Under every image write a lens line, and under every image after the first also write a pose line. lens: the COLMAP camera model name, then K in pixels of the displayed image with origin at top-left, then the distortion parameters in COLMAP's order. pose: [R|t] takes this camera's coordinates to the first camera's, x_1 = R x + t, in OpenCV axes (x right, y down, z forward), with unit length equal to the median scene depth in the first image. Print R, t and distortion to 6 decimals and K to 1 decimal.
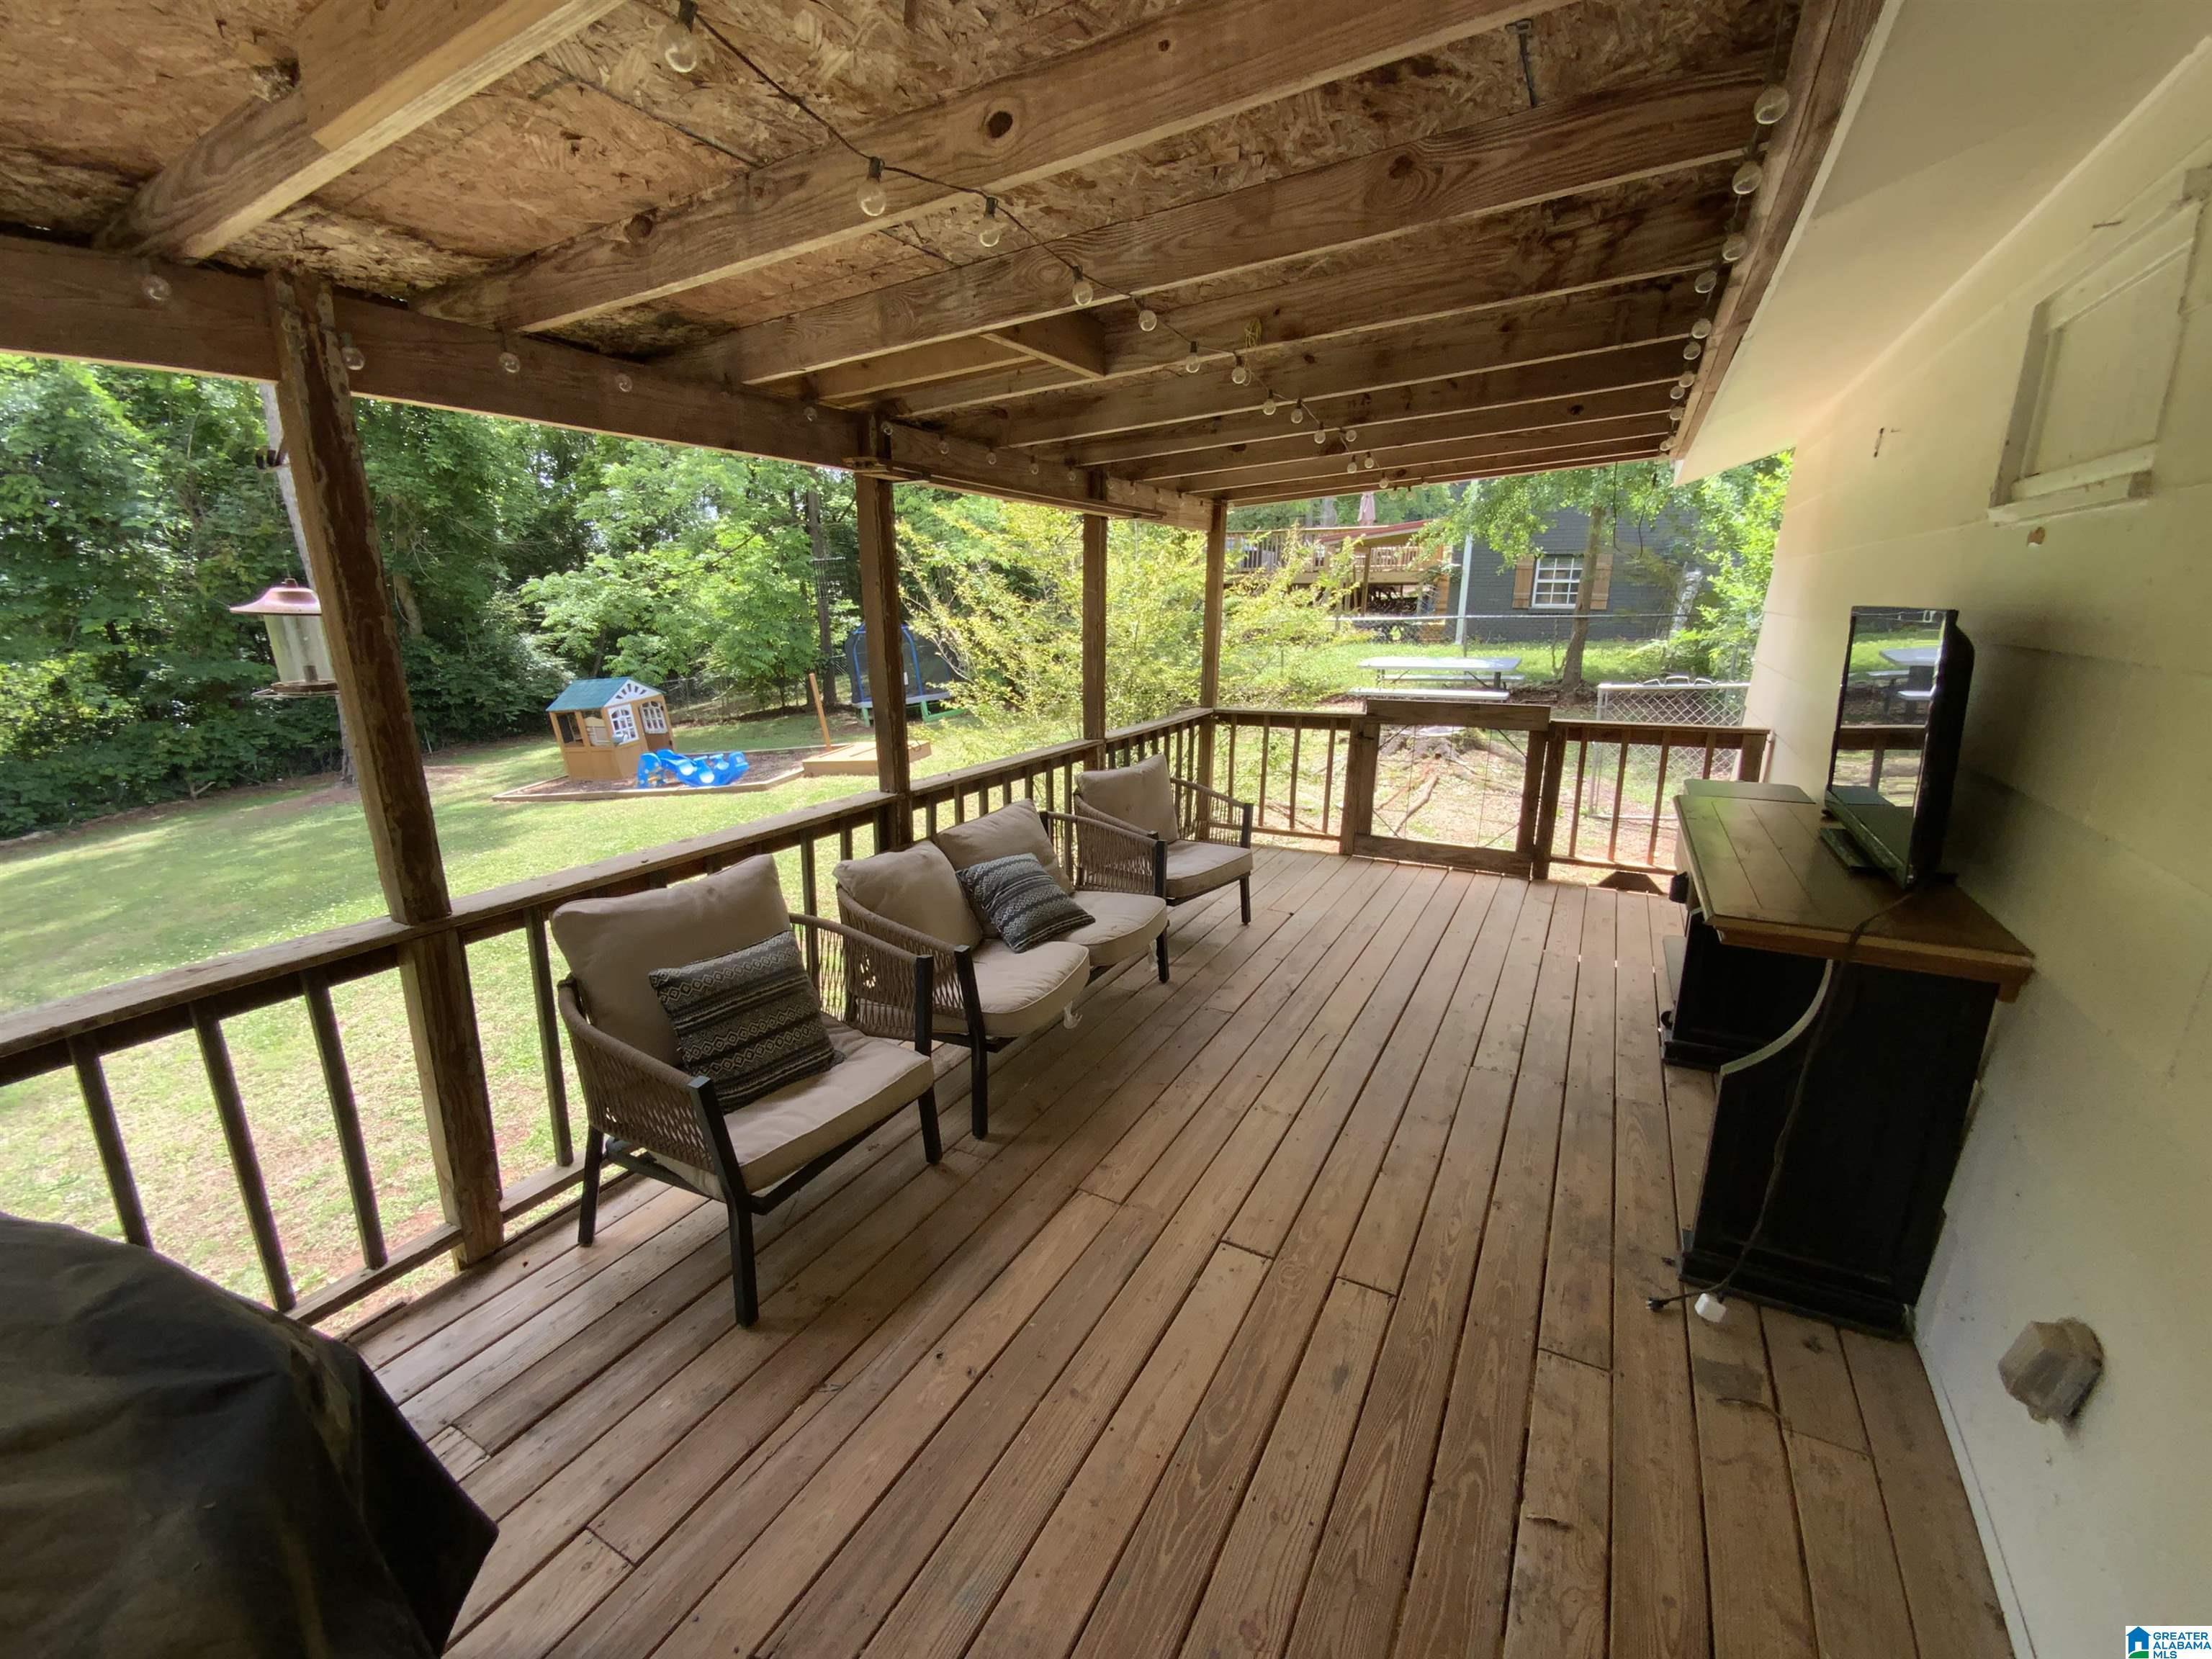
lens RADIAL K [[899.2, 0, 1104.6], [0, 899.2, 828.5], [0, 0, 1]] dist [0.044342, -0.034519]
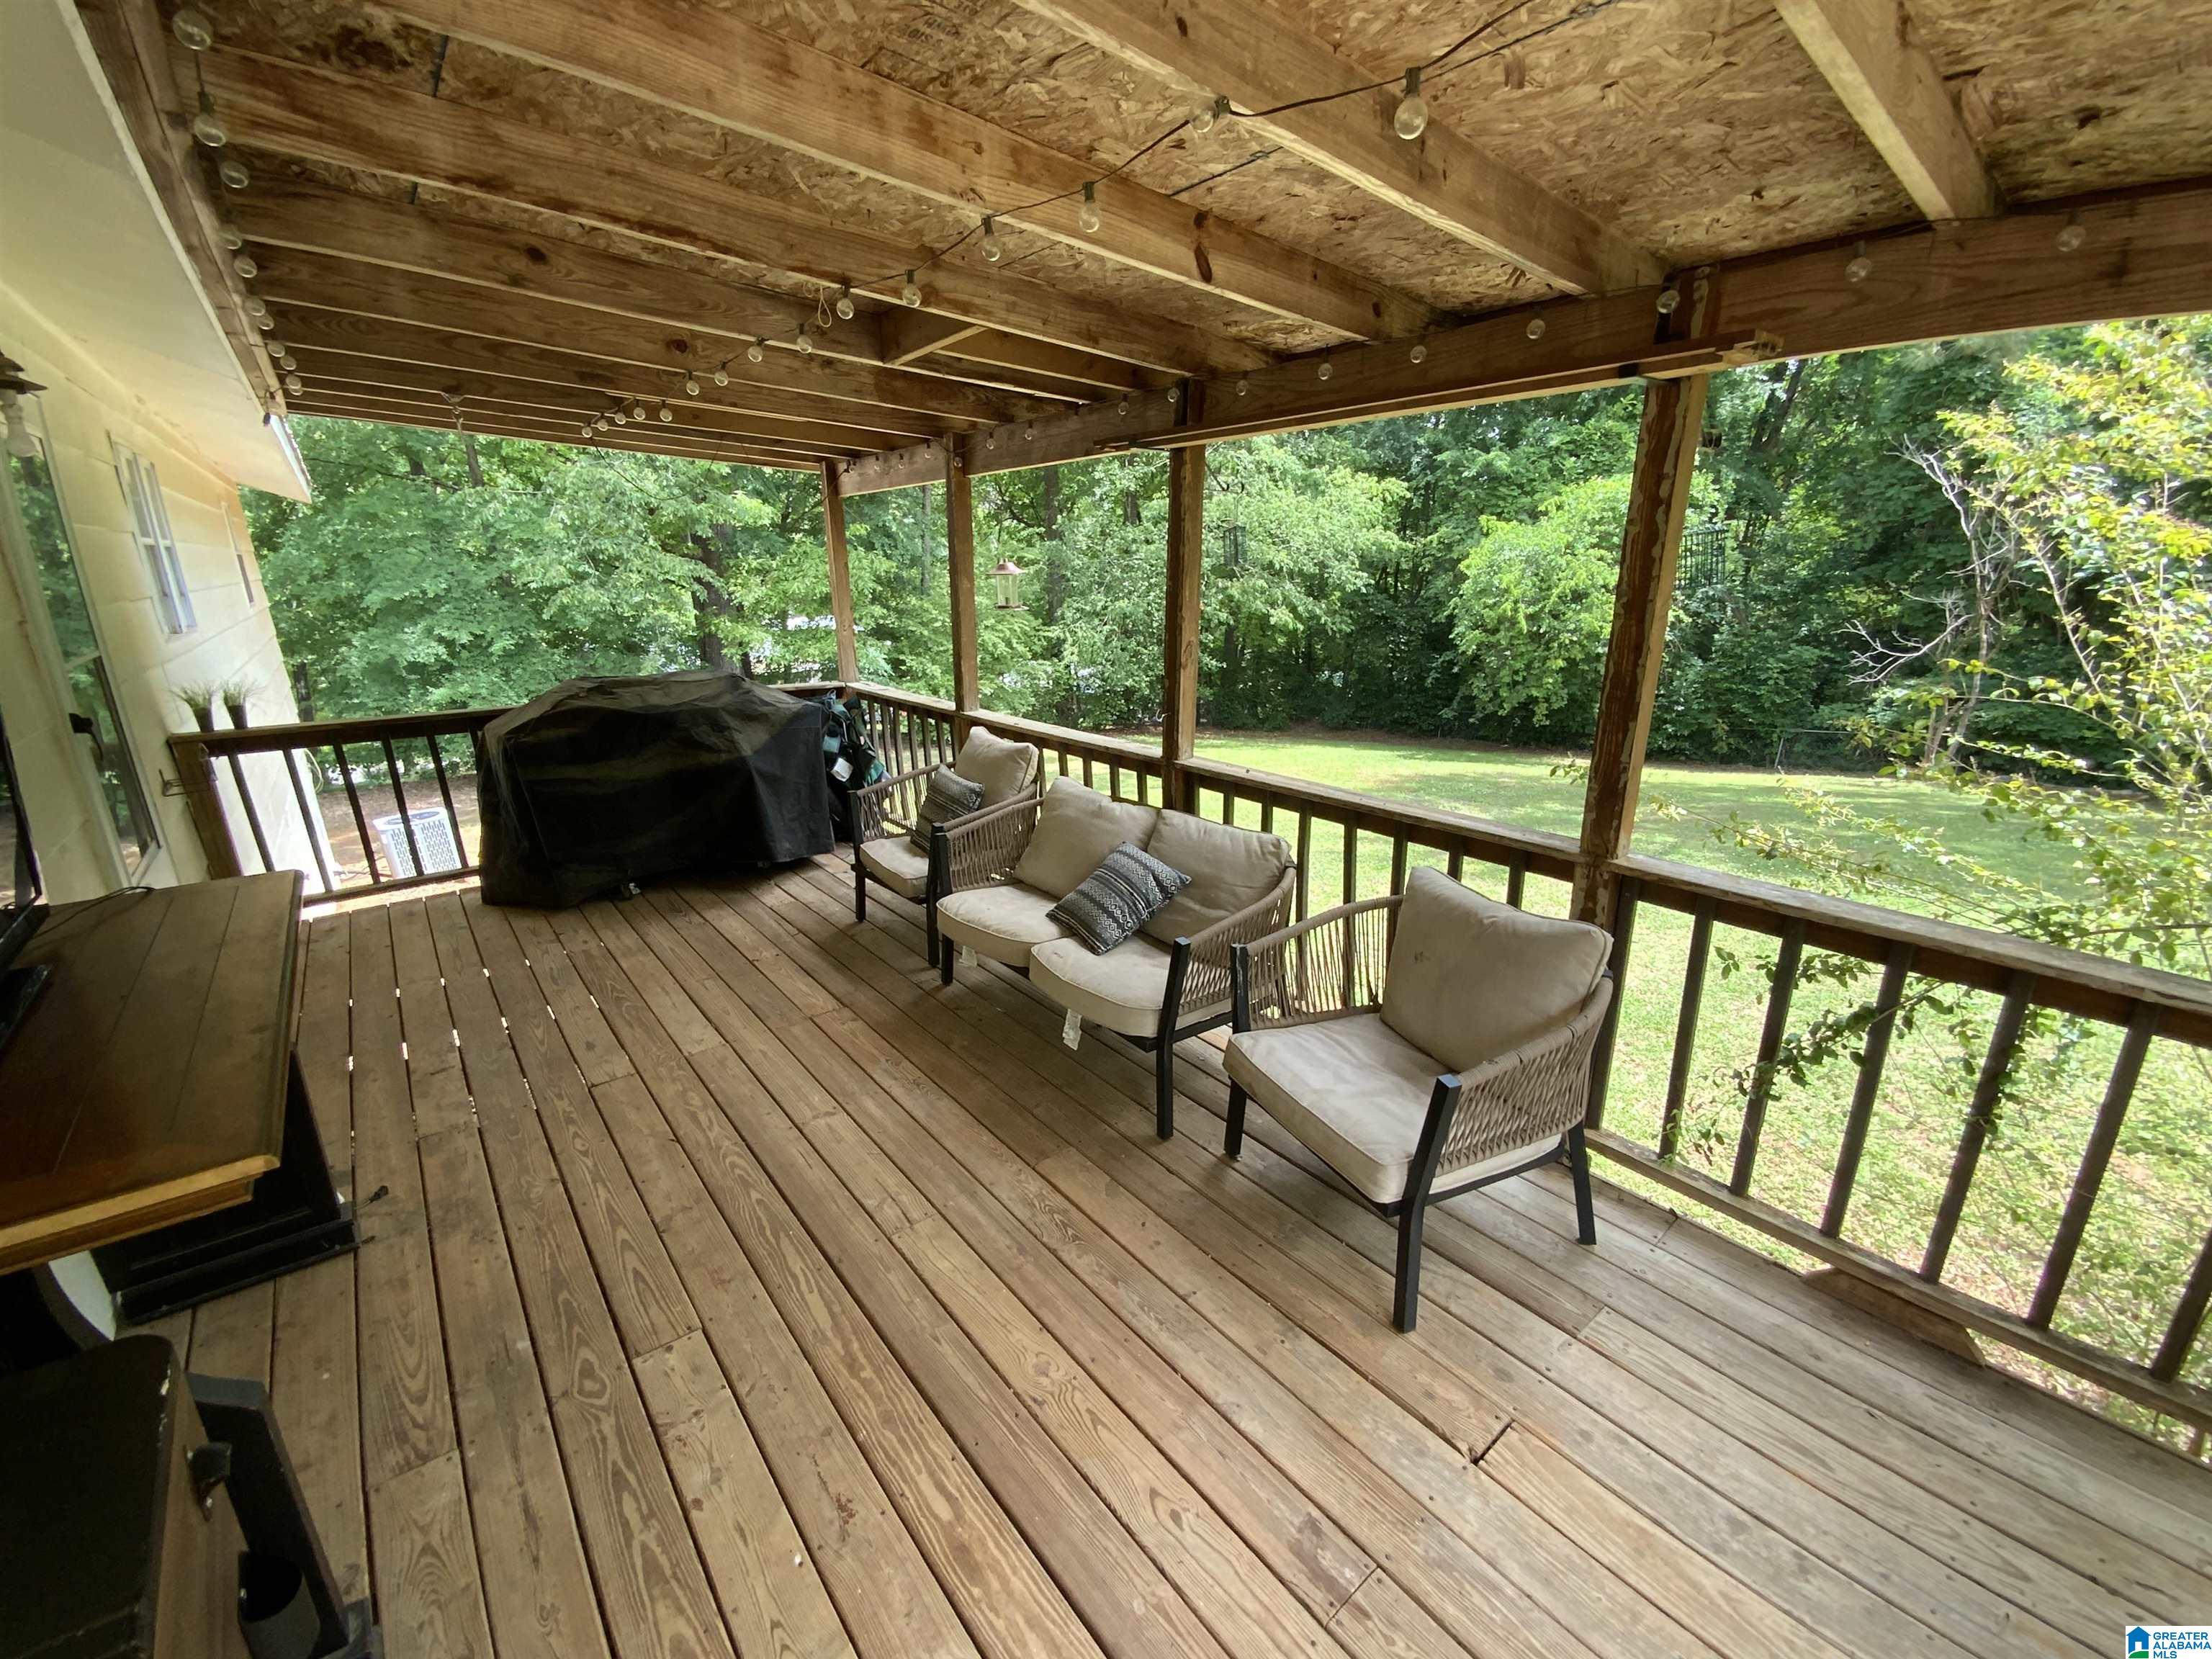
lens RADIAL K [[899.2, 0, 1104.6], [0, 899.2, 828.5], [0, 0, 1]] dist [0.044342, -0.034519]
pose [[-0.368390, 0.272119, -0.888955, 0.807152], [-0.230467, 0.899624, 0.370892, -0.366004], [0.900652, 0.341507, -0.268698, 1.364161]]
